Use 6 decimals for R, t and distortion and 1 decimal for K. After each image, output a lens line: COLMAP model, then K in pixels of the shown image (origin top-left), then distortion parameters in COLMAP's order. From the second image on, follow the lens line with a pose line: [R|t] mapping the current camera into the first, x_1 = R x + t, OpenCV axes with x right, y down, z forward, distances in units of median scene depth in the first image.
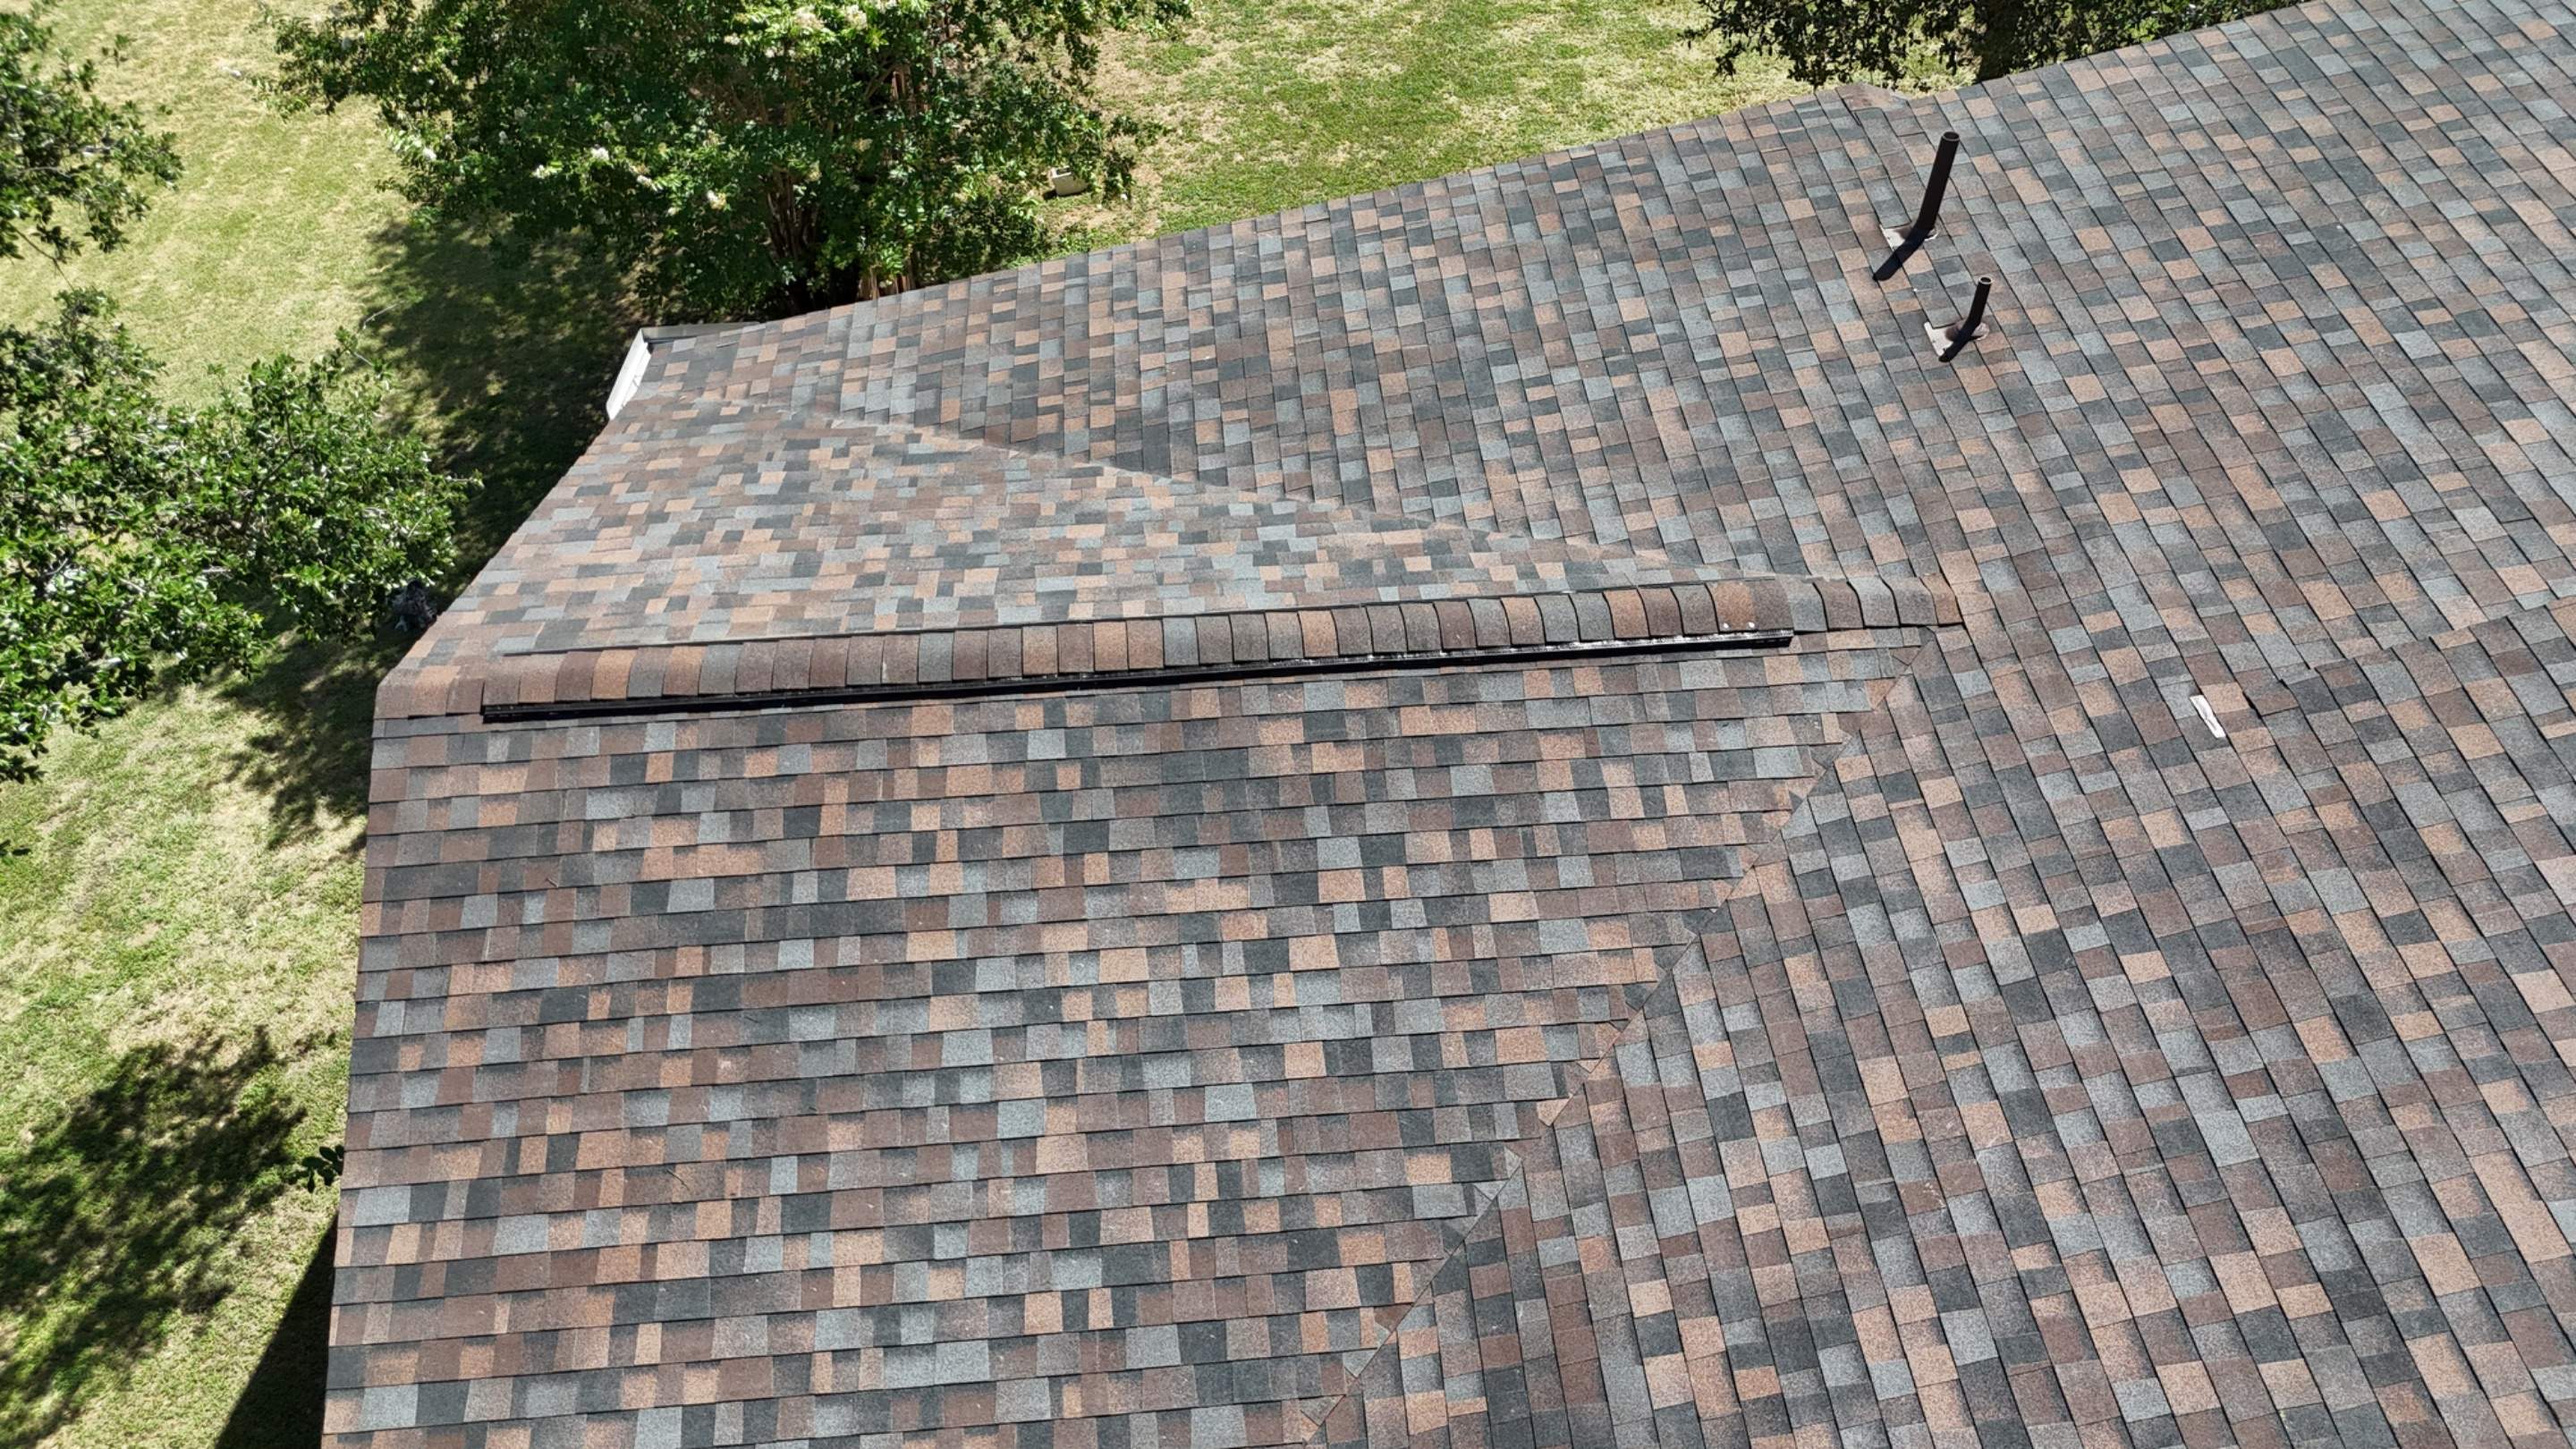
lens RADIAL K [[1894.0, 0, 1279.4], [0, 1894.0, 738.7], [0, 0, 1]] dist [0.073624, -0.075748]
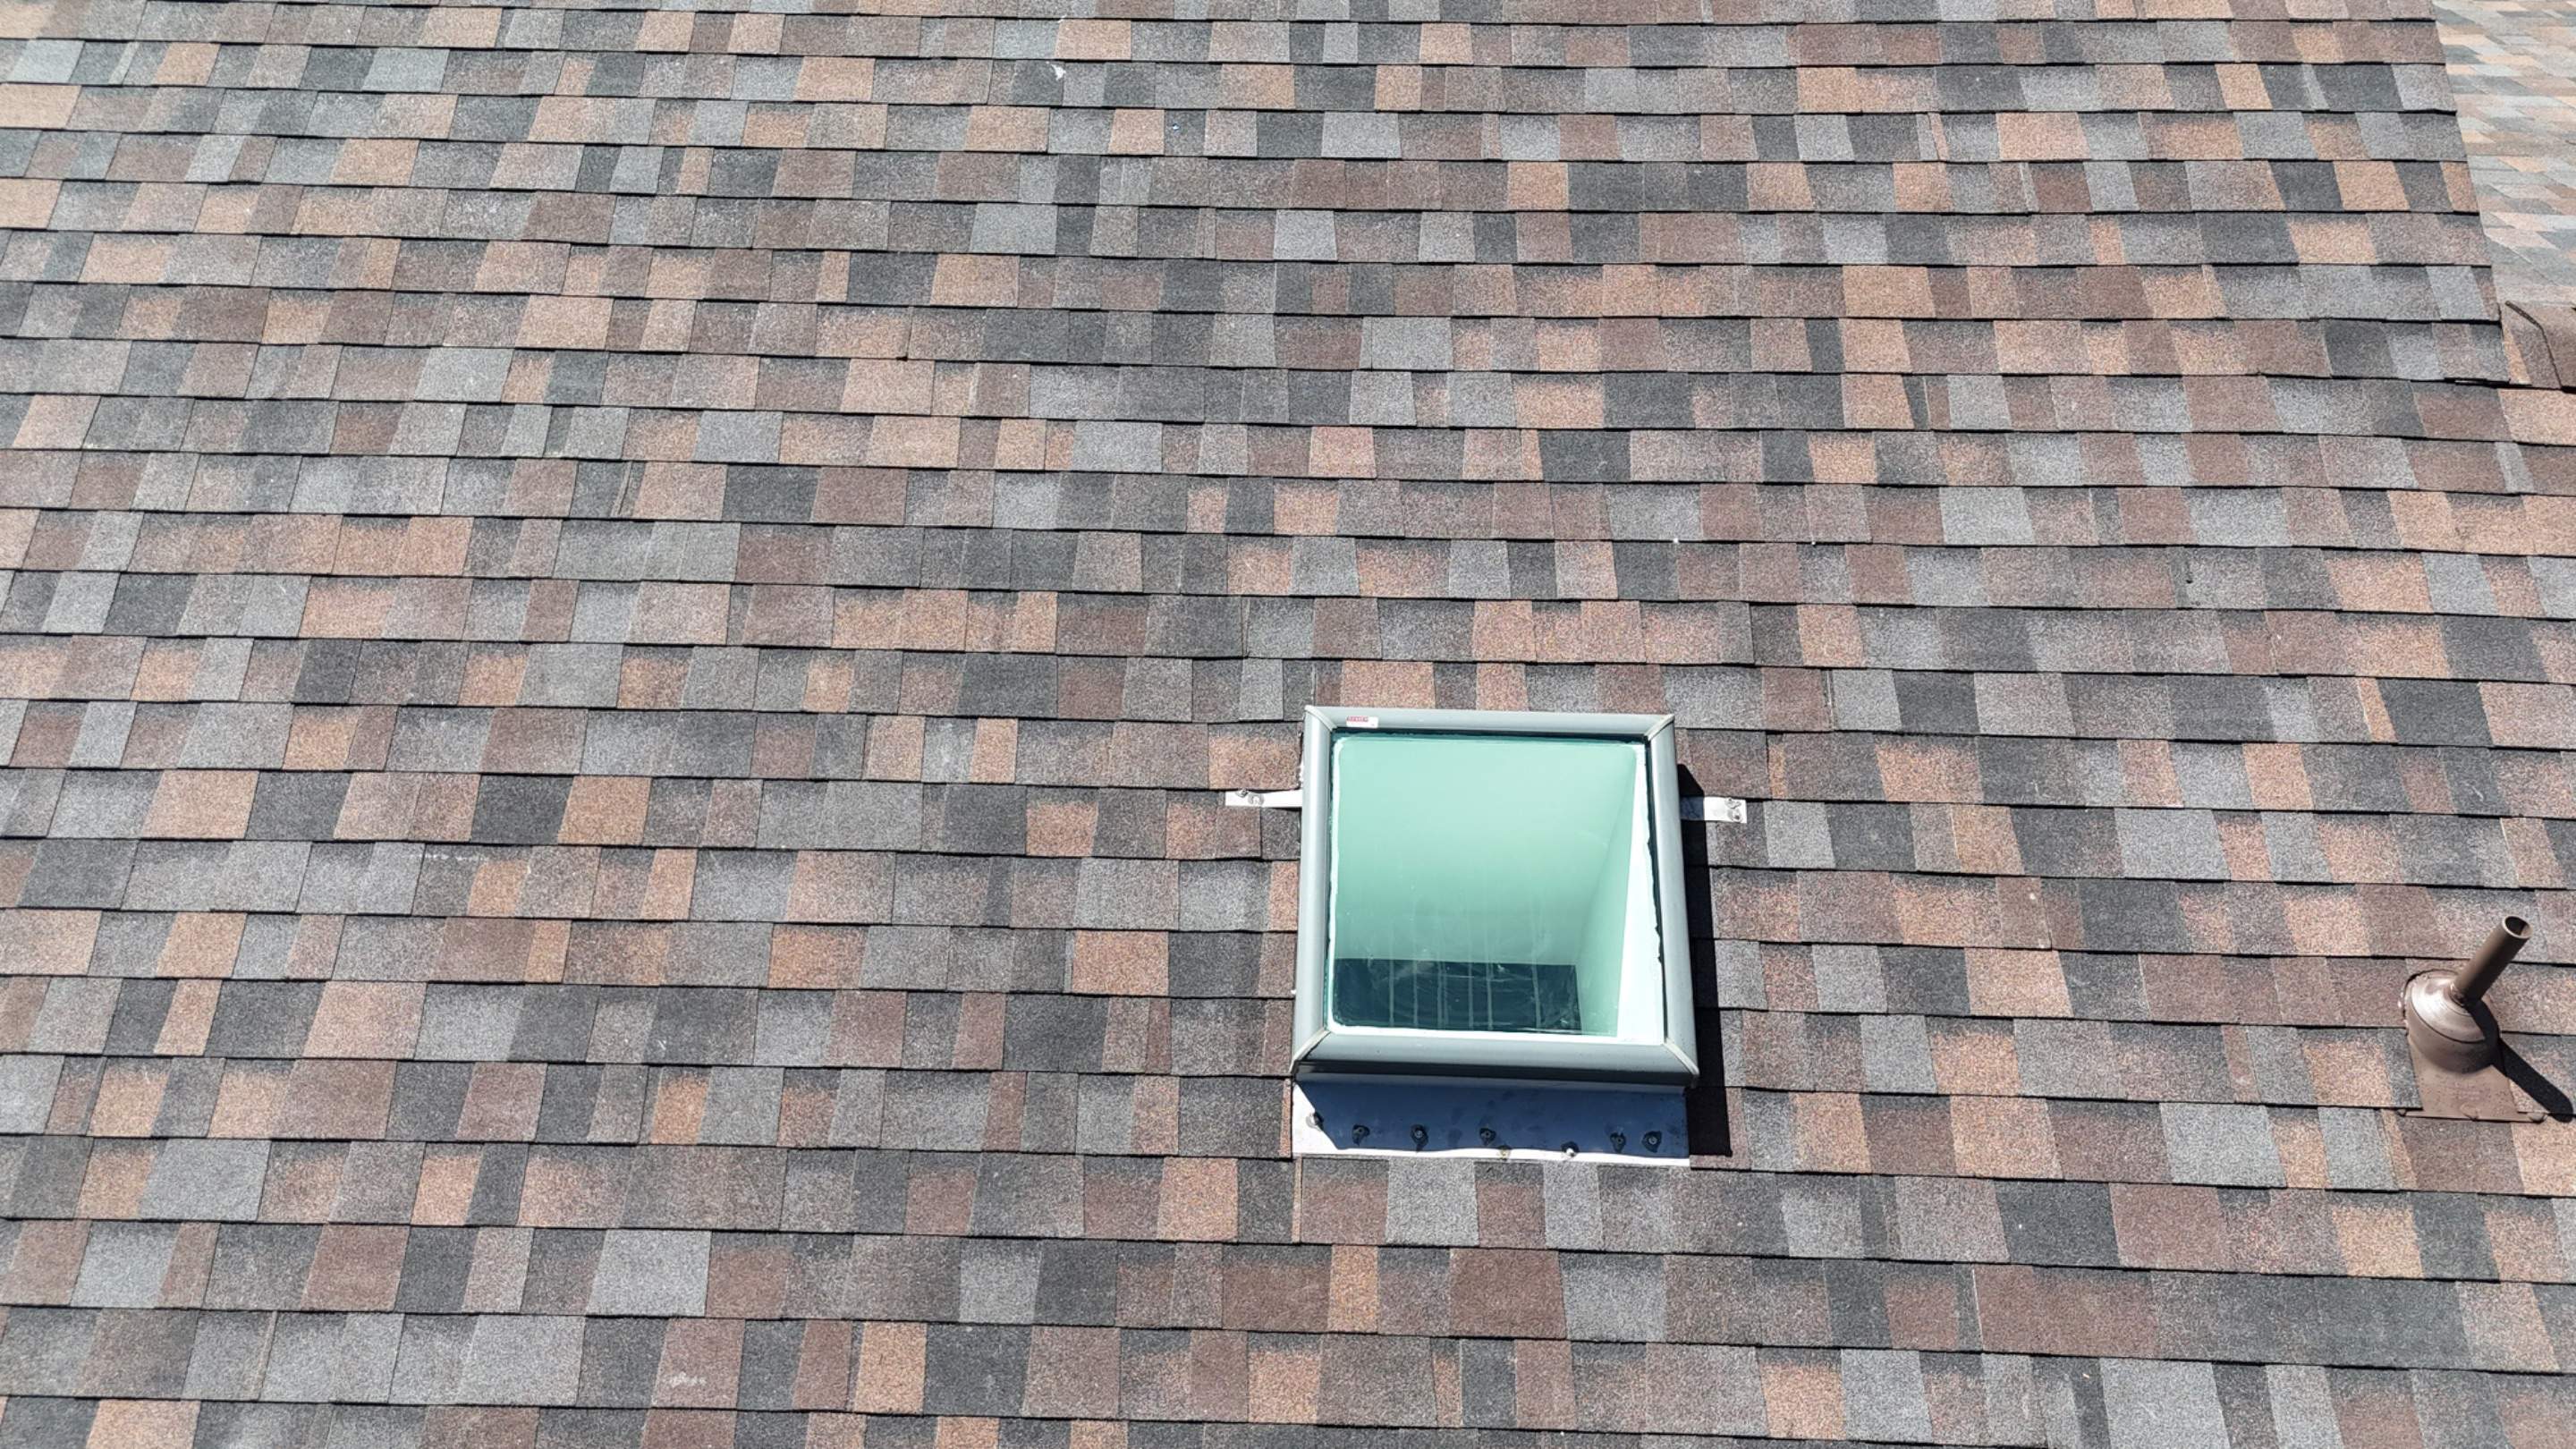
lens RADIAL K [[1903.7, 0, 1281.7], [0, 1903.7, 733.0], [0, 0, 1]] dist [0.076397, -0.082374]
pose [[0.106270, -0.734337, 0.670415, 0.024449], [0.731727, 0.514275, 0.447321, 0.291412], [-0.673262, 0.443024, 0.591986, 0.258198]]
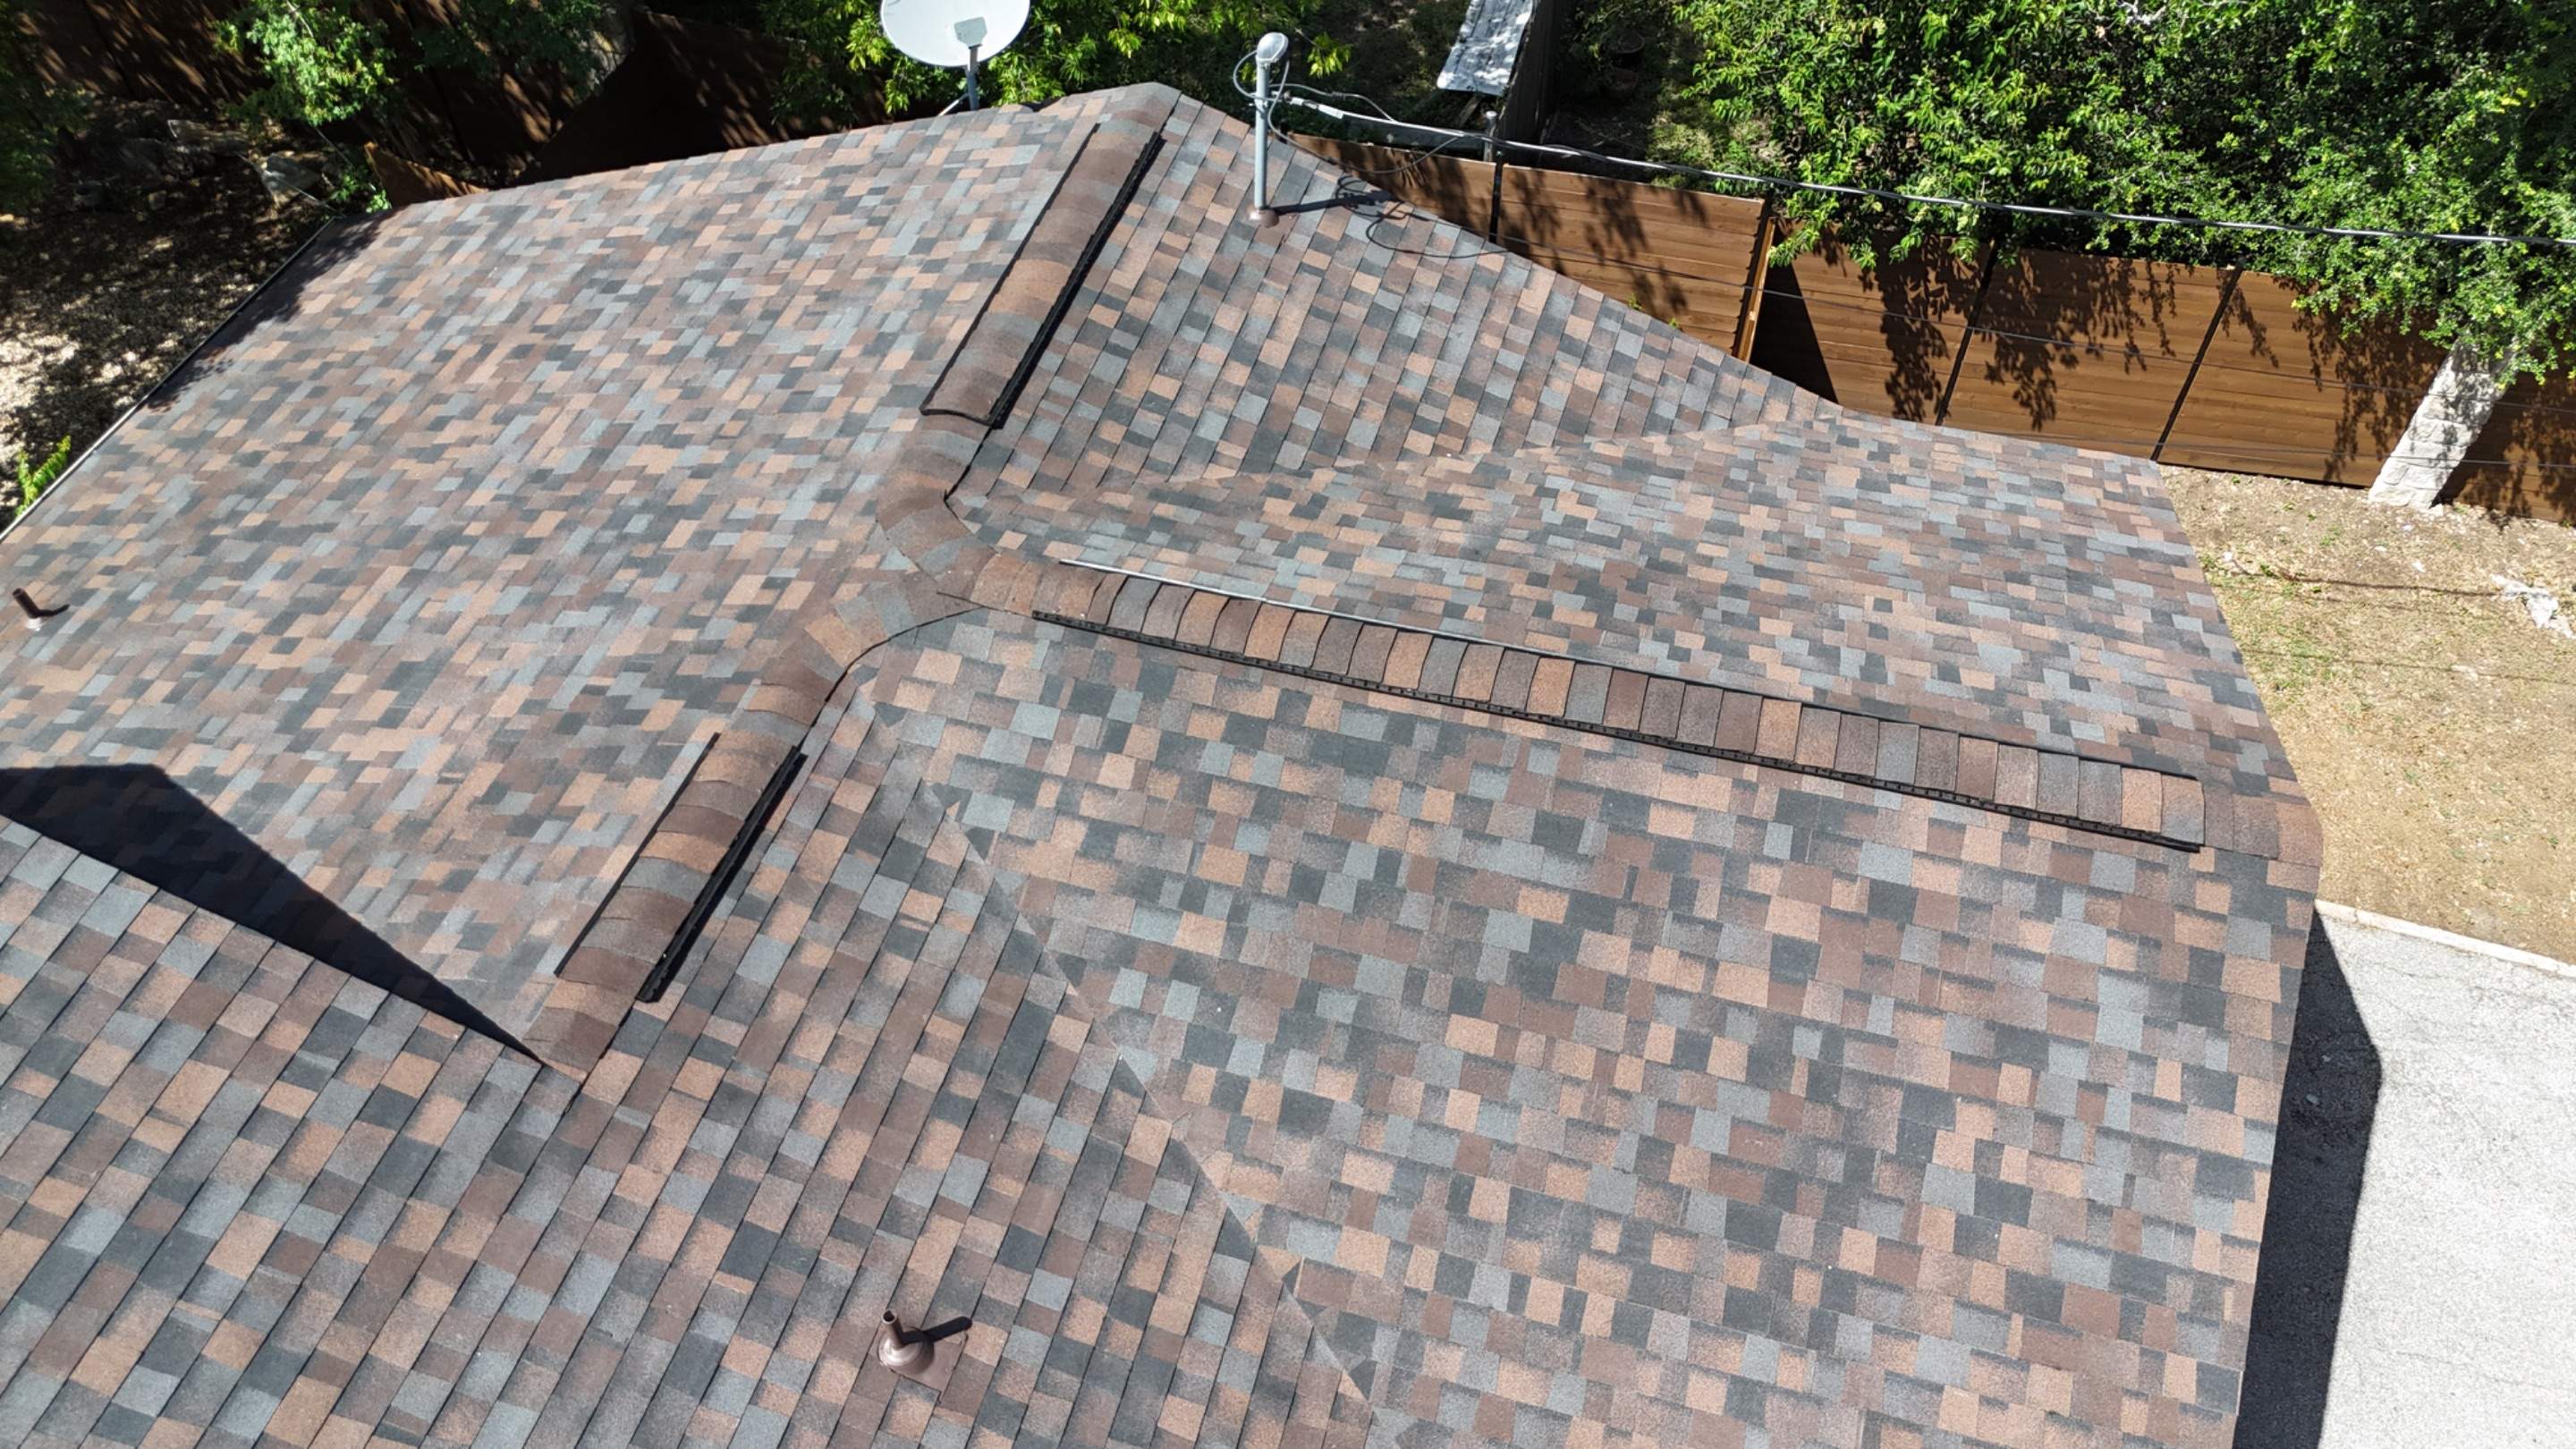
lens RADIAL K [[1903.7, 0, 1281.7], [0, 1903.7, 733.0], [0, 0, 1]] dist [0.076397, -0.082374]
pose [[-0.938045, -0.256050, 0.233474, 0.021830], [0.263373, -0.088986, 0.960581, 0.002687], [-0.225181, 0.962559, 0.150910, -0.033012]]
